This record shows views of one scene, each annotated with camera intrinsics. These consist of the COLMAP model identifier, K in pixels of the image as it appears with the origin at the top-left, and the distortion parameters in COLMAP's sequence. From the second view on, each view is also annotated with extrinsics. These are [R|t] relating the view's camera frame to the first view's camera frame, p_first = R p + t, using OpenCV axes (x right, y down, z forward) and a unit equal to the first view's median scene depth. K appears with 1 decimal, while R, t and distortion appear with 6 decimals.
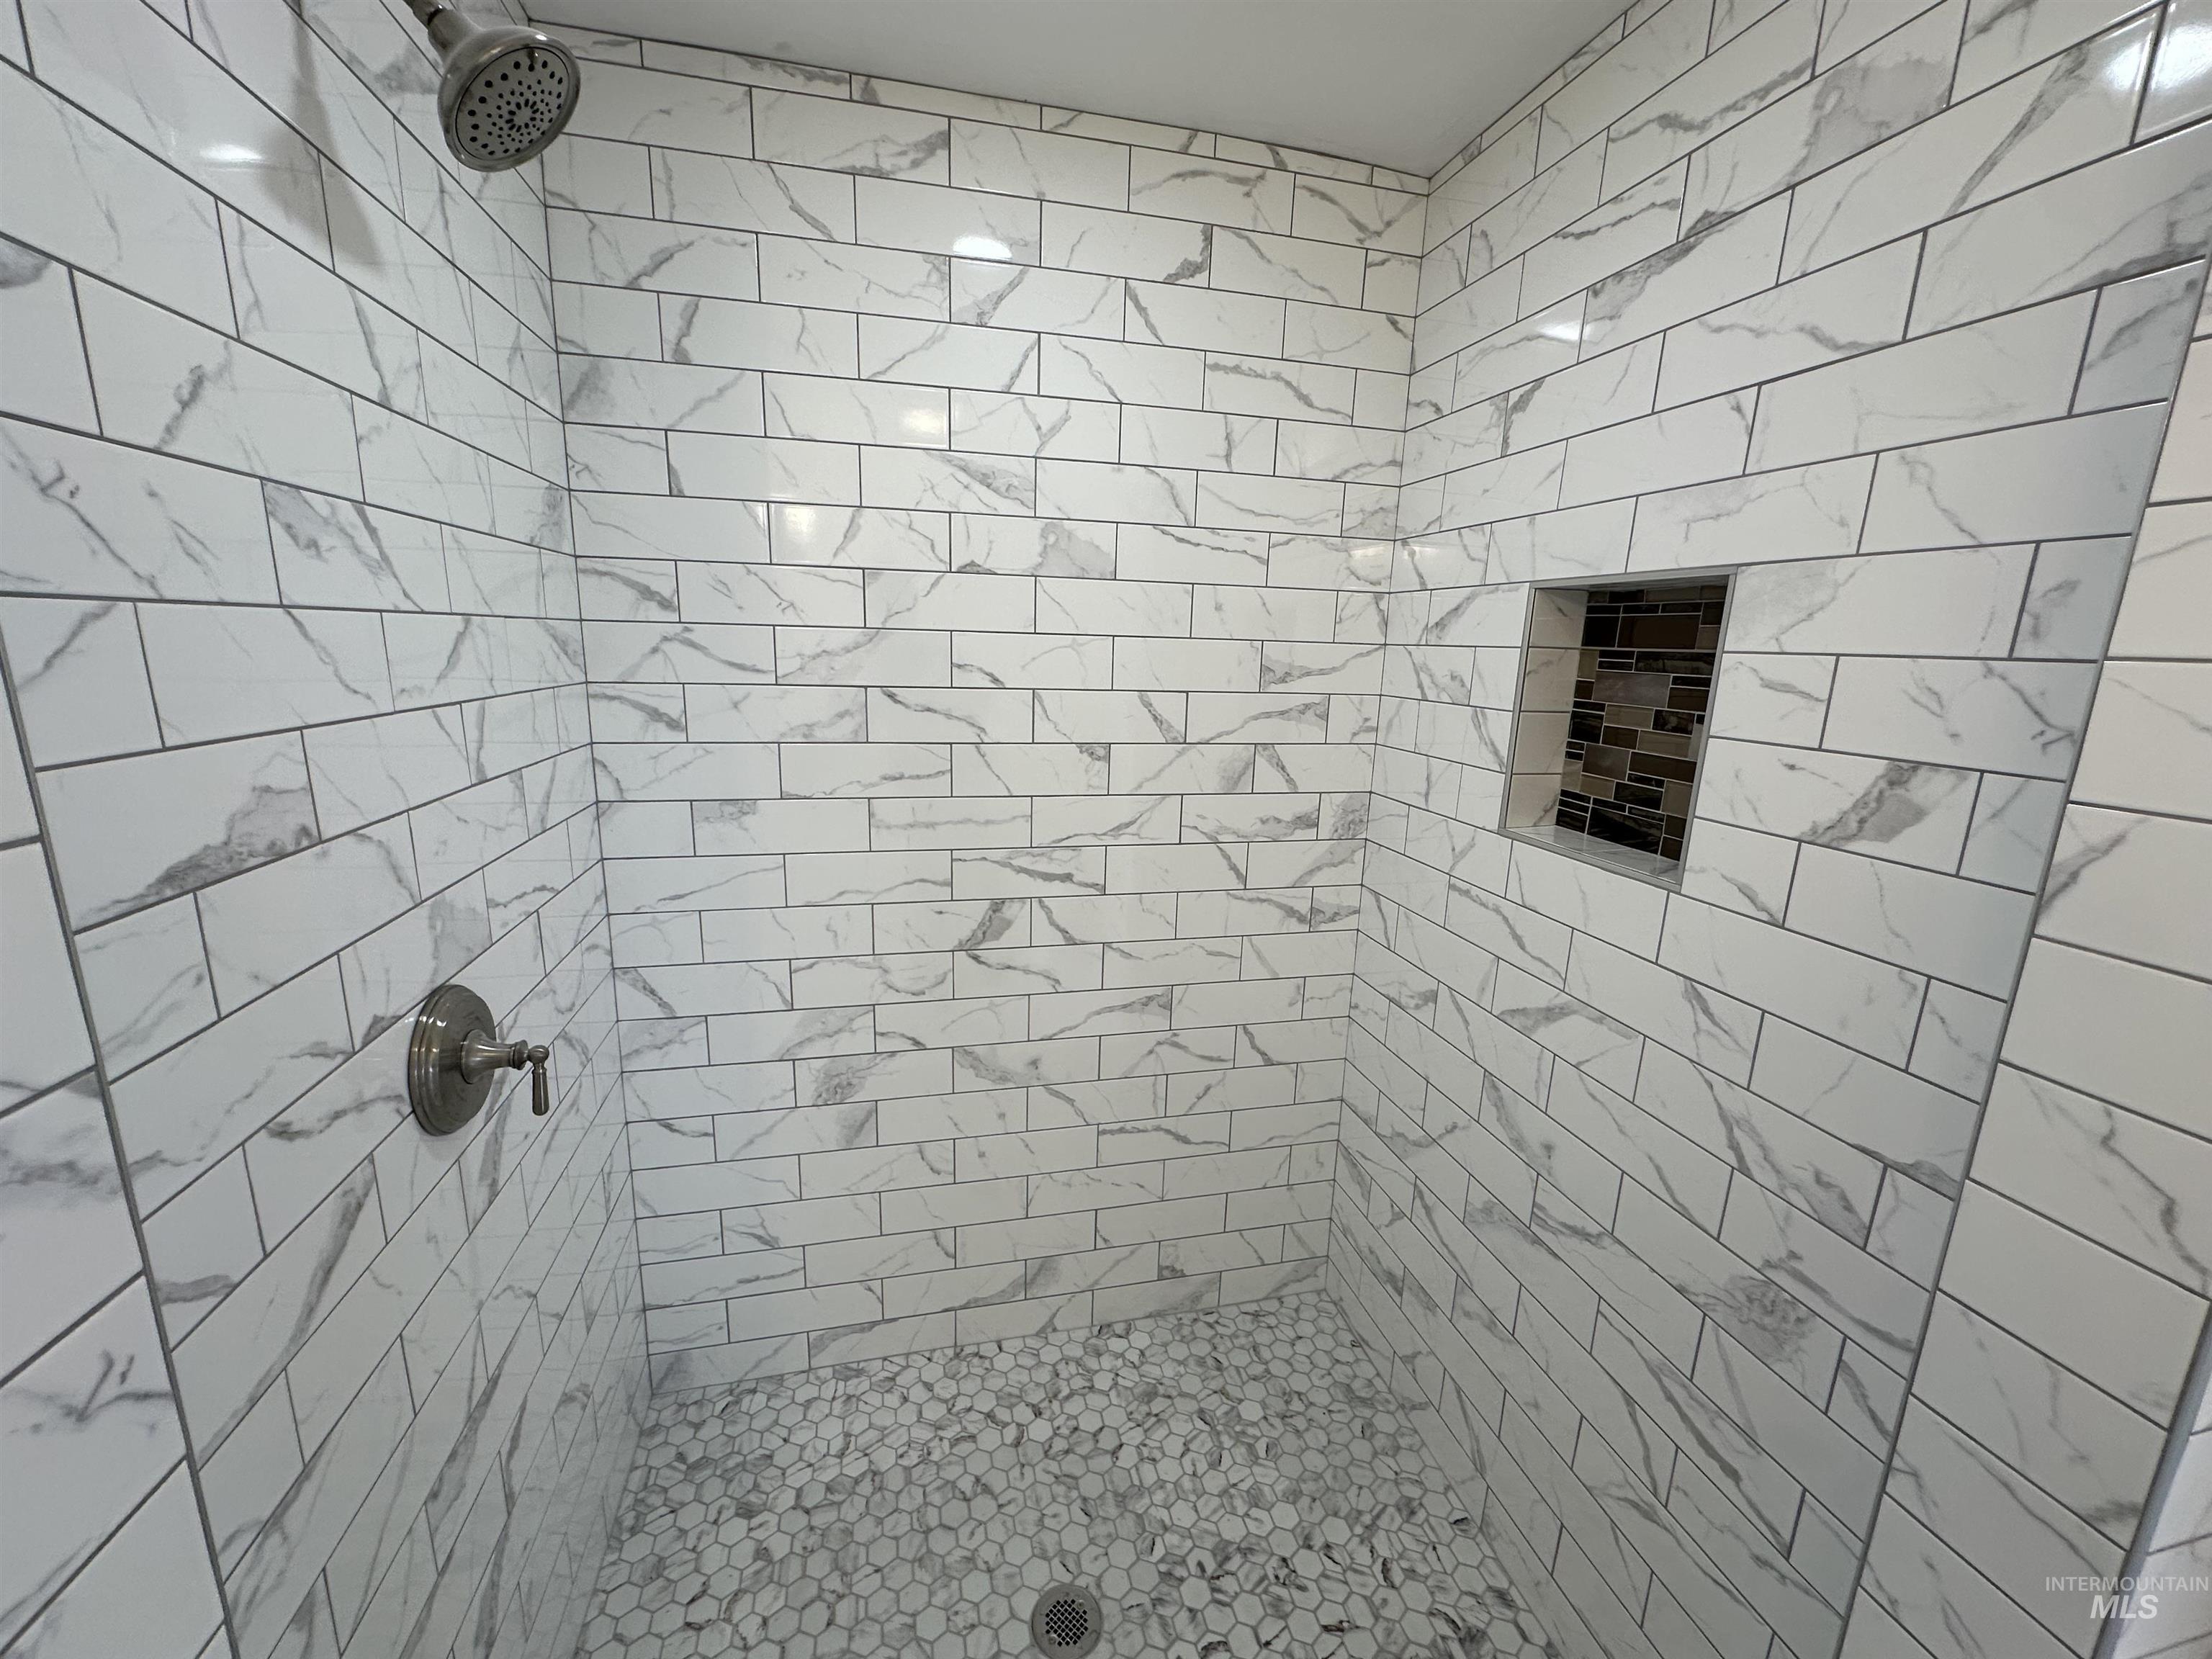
lens RADIAL K [[880.7, 0, 1092.4], [0, 880.7, 831.9], [0, 0, 1]] dist [-0.005161, 0.001267]
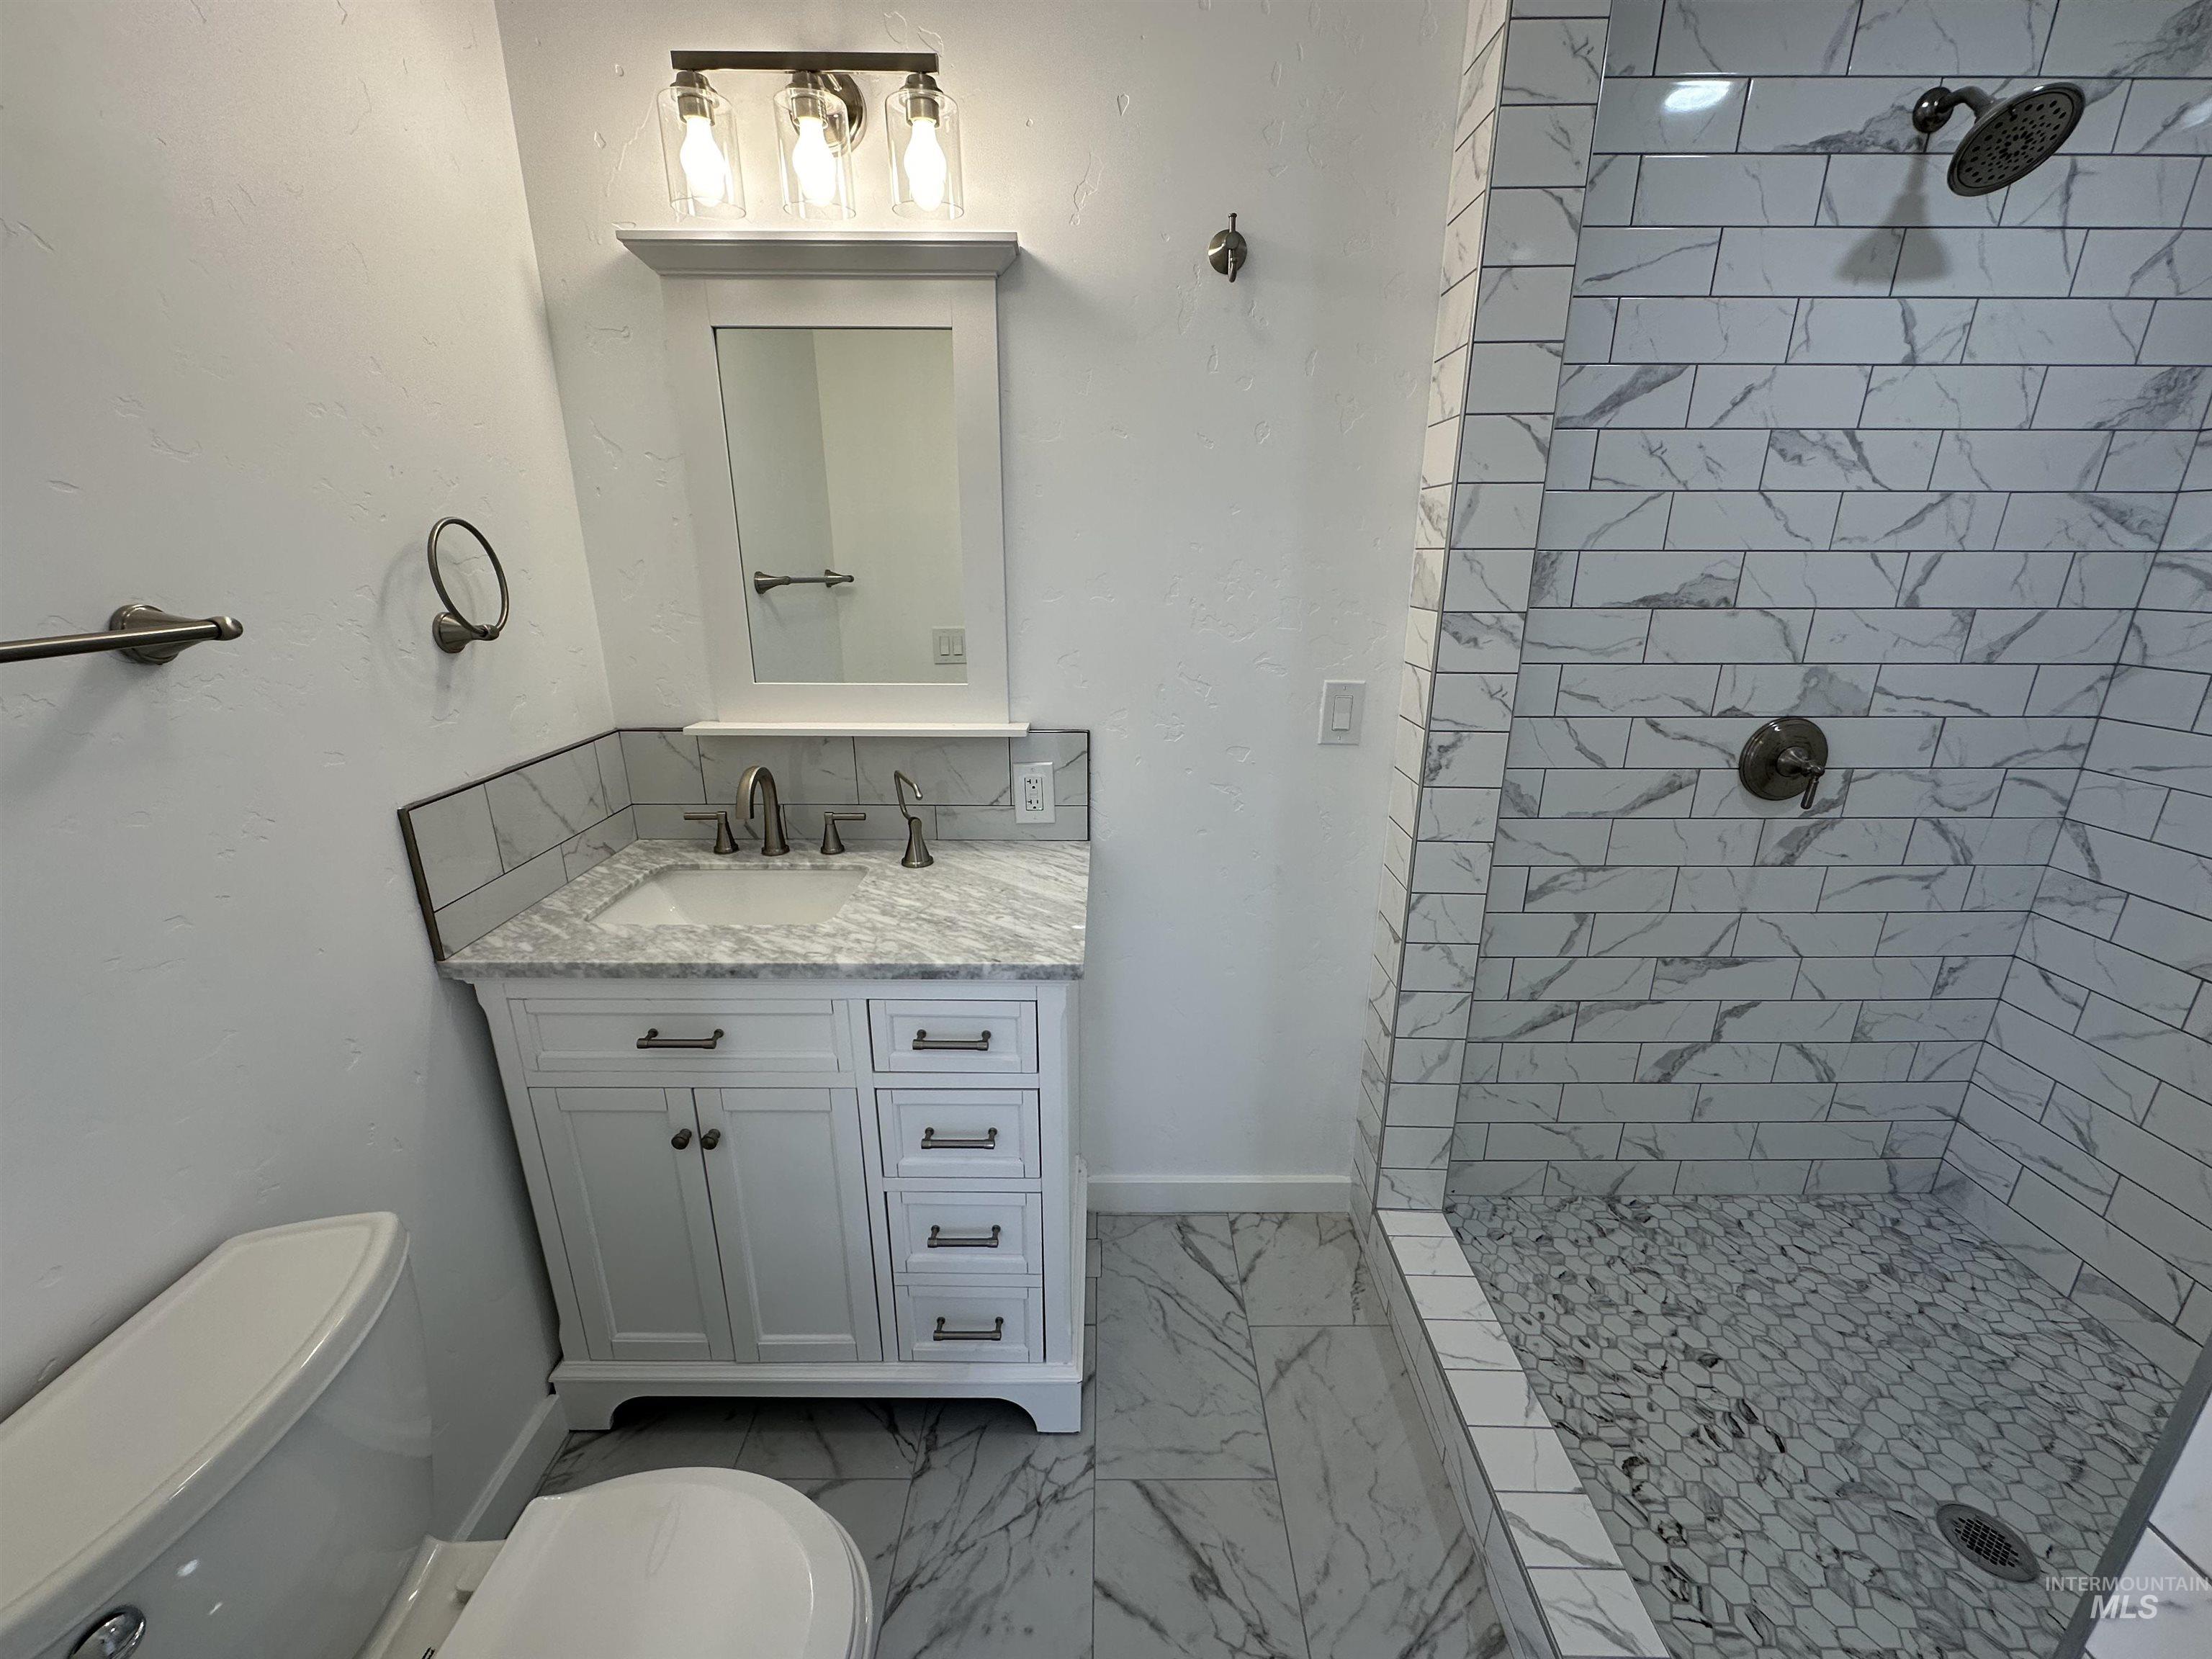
lens RADIAL K [[880.7, 0, 1112.0], [0, 880.7, 832.6], [0, 0, 1]] dist [-0.005161, 0.001267]
pose [[-0.220858, 0.273722, -0.936108, 1.088629], [-0.213820, 0.922870, 0.320298, 0.106554], [0.951579, 0.270899, -0.145296, 0.027965]]
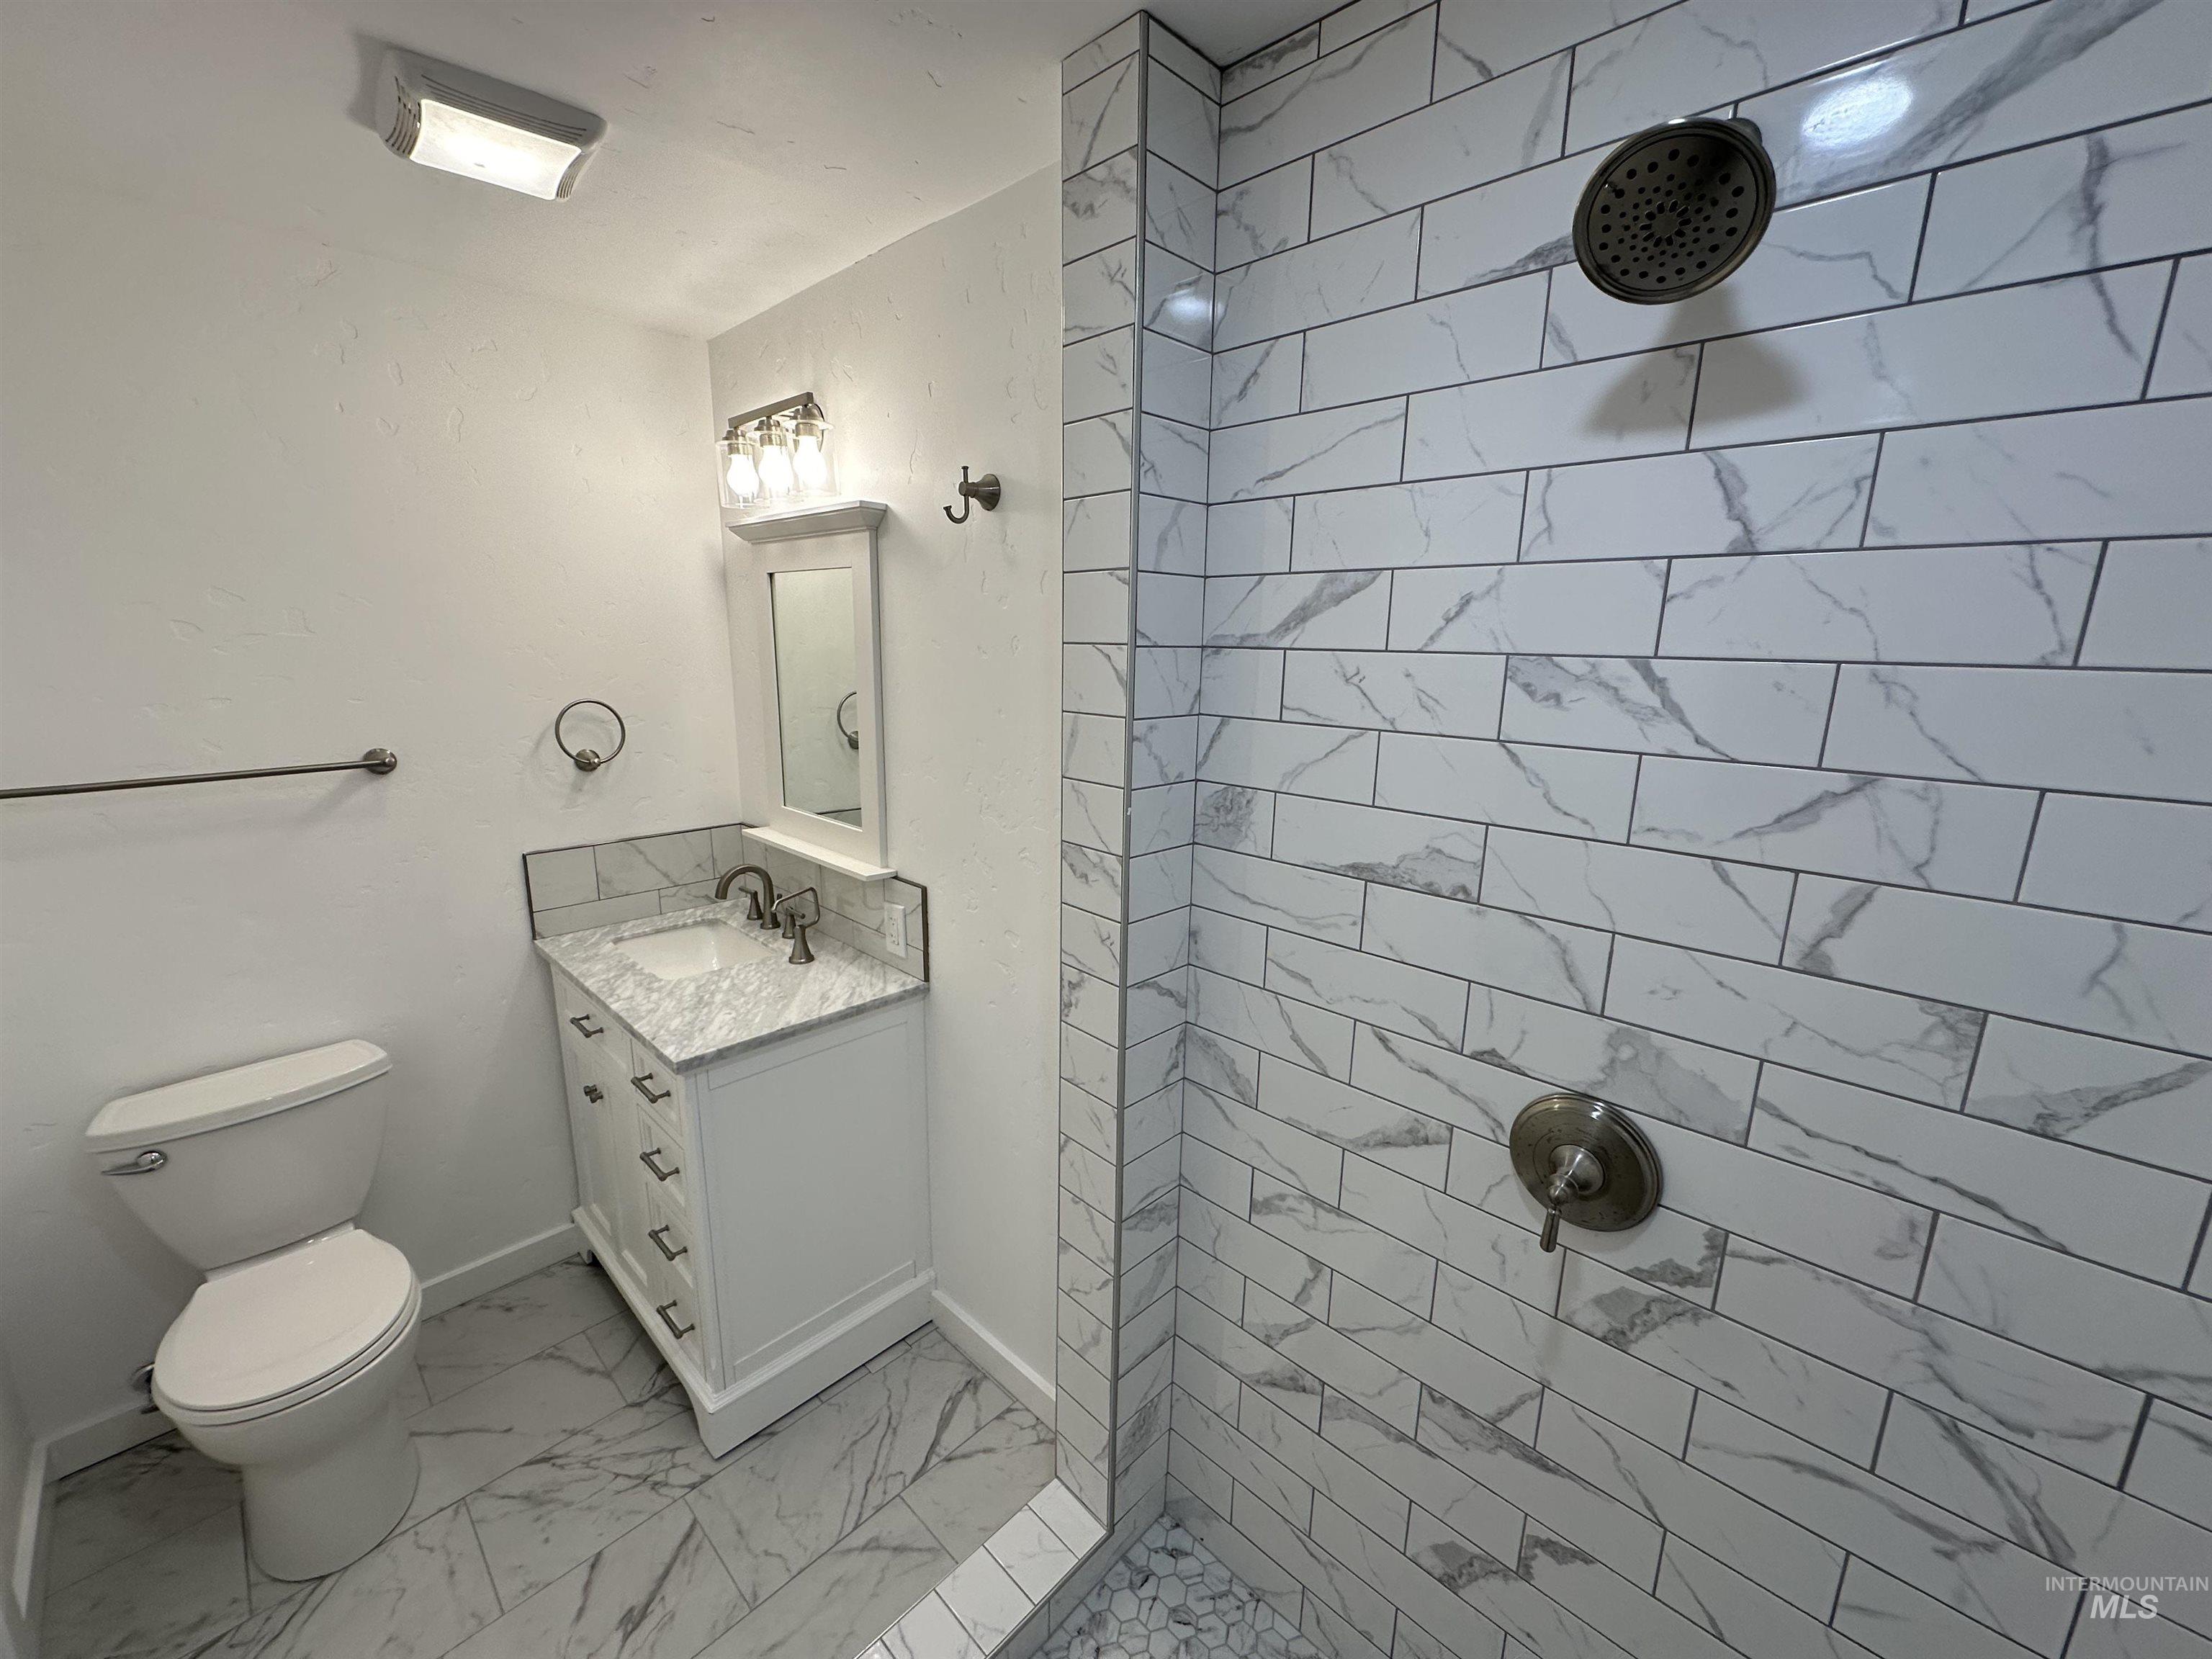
lens RADIAL K [[880.7, 0, 1100.0], [0, 880.7, 832.6], [0, 0, 1]] dist [-0.005161, 0.001267]
pose [[-0.834187, 0.080270, -0.545609, 0.268429], [-0.154161, 0.915968, 0.370455, -0.364614], [0.529497, 0.393140, -0.751714, 1.187602]]
